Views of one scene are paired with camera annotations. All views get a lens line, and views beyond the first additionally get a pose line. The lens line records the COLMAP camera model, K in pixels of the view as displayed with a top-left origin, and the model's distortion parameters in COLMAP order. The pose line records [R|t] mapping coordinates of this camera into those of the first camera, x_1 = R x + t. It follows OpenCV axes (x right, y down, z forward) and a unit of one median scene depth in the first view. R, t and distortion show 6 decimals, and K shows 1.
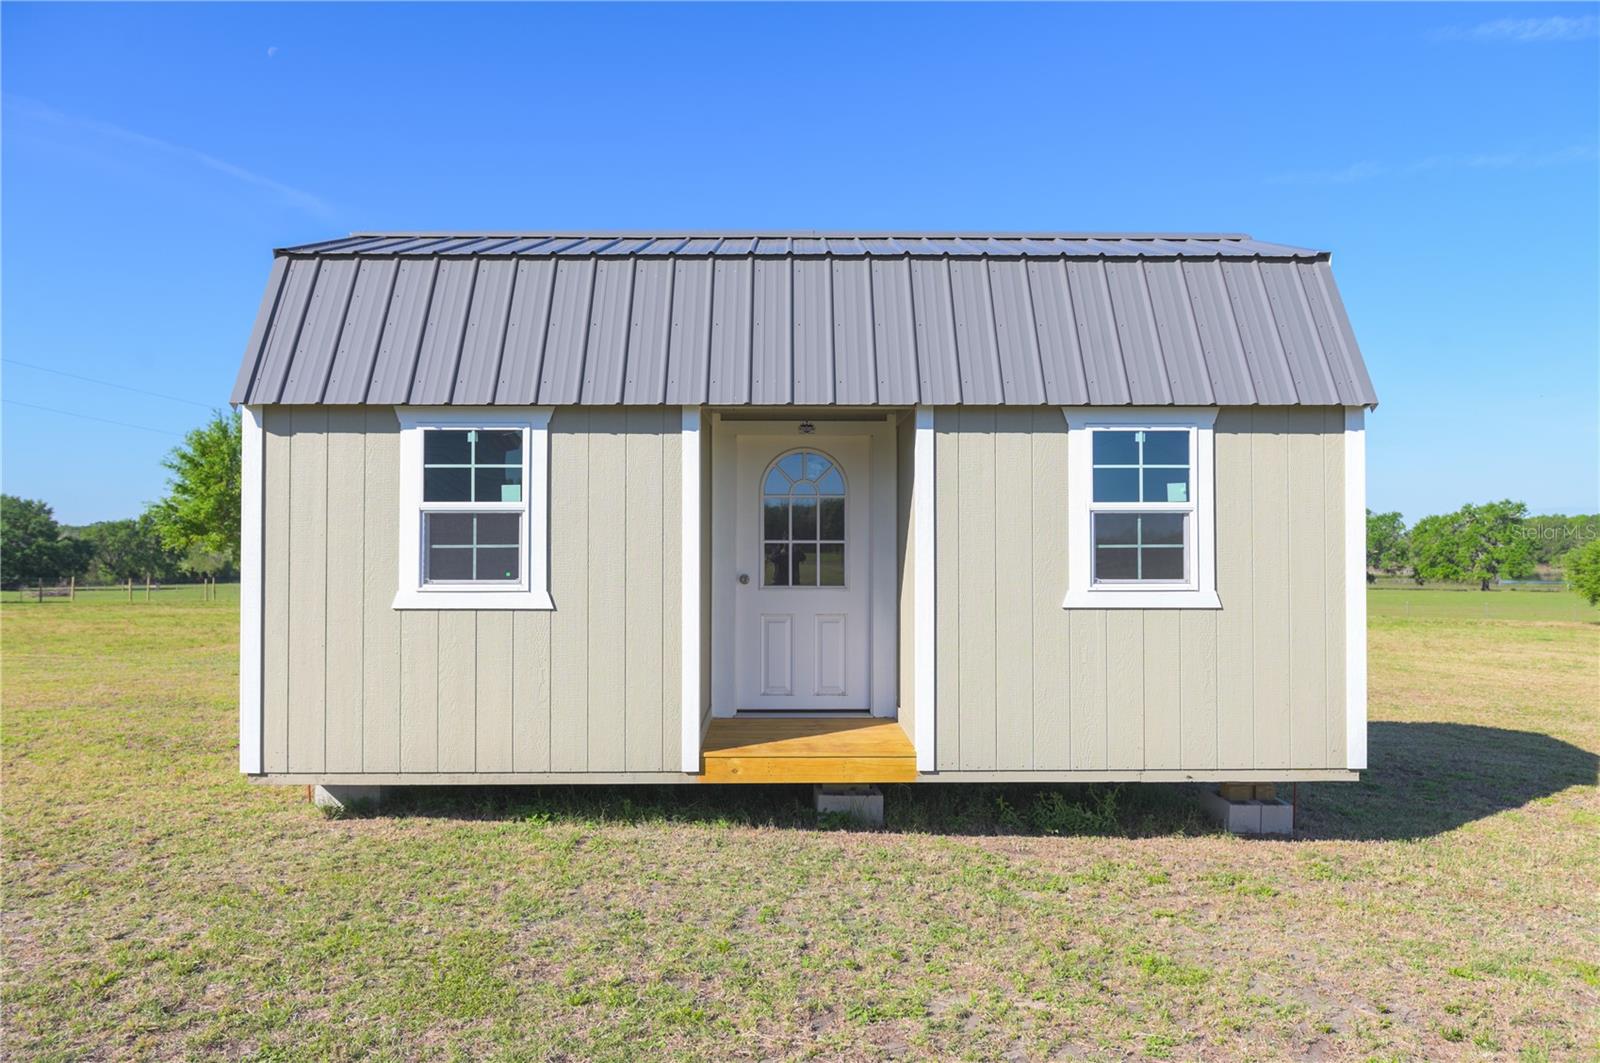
lens RADIAL K [[1087.1, 0, 801.5], [0, 1087.1, 524.4], [0, 0, 1]] dist [-0.013566, 0.000989]
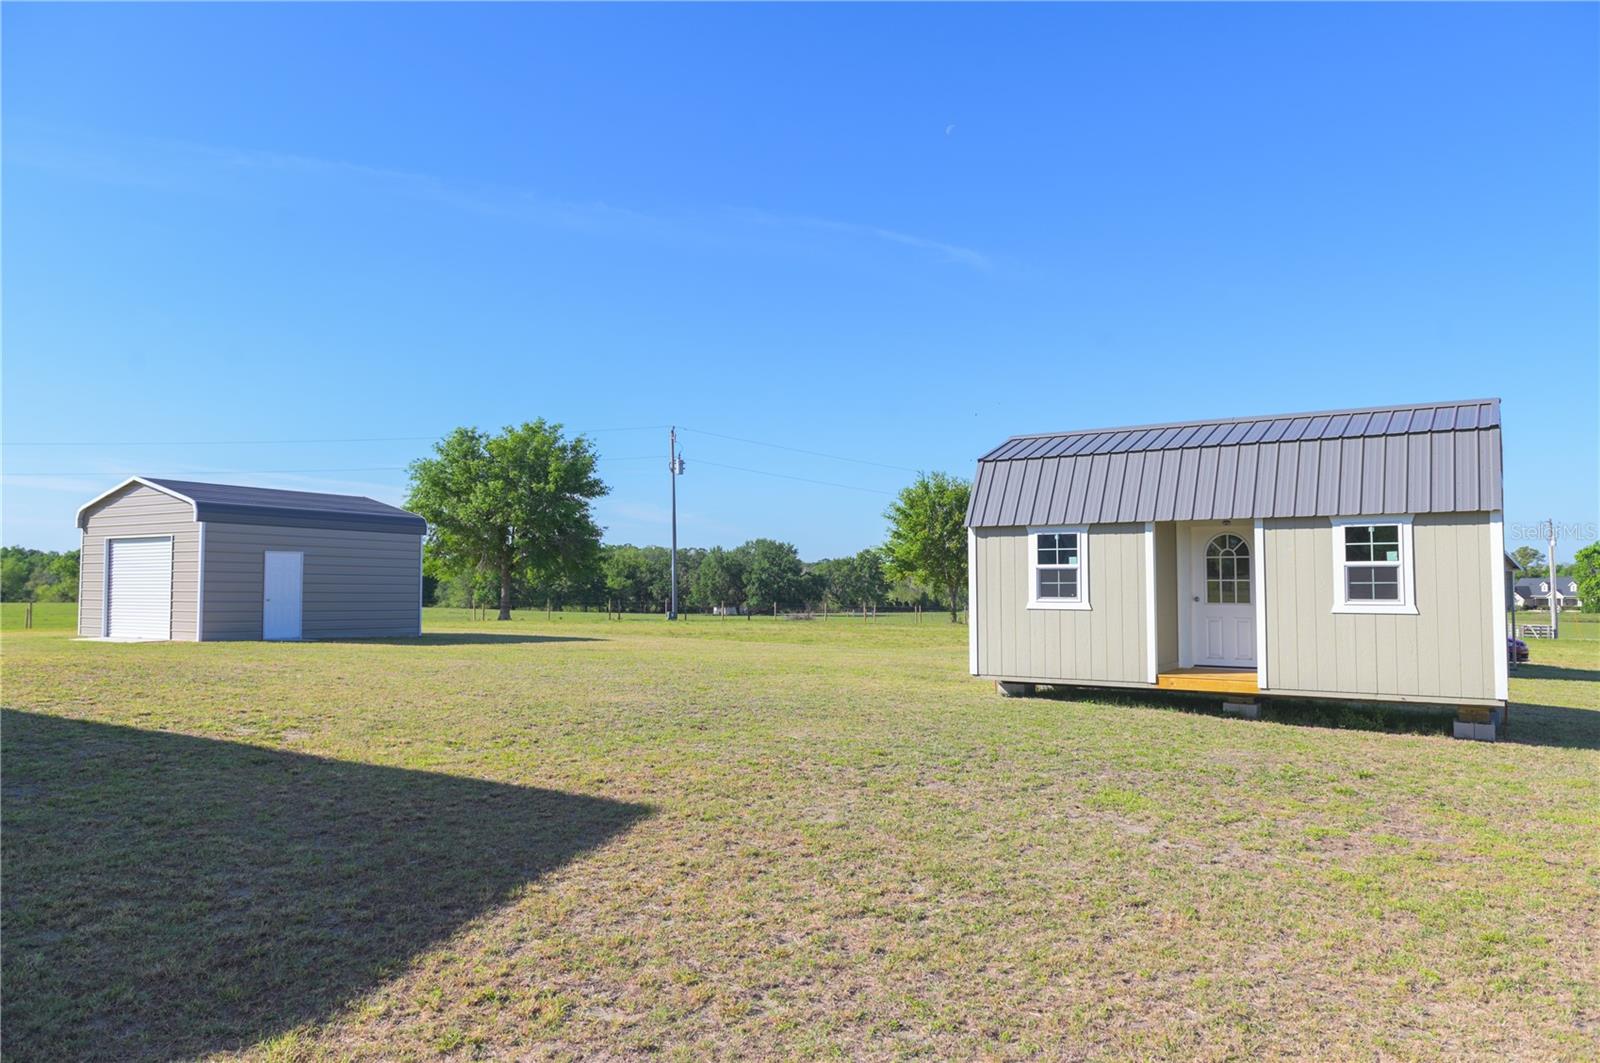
lens RADIAL K [[1087.1, 0, 802.7], [0, 1087.1, 530.0], [0, 0, 1]] dist [-0.013566, 0.000989]
pose [[0.826917, -0.027167, -0.561667, 0.570057], [0.013208, 0.999495, -0.028899, -0.034257], [0.562169, 0.016478, 0.826858, -1.273539]]
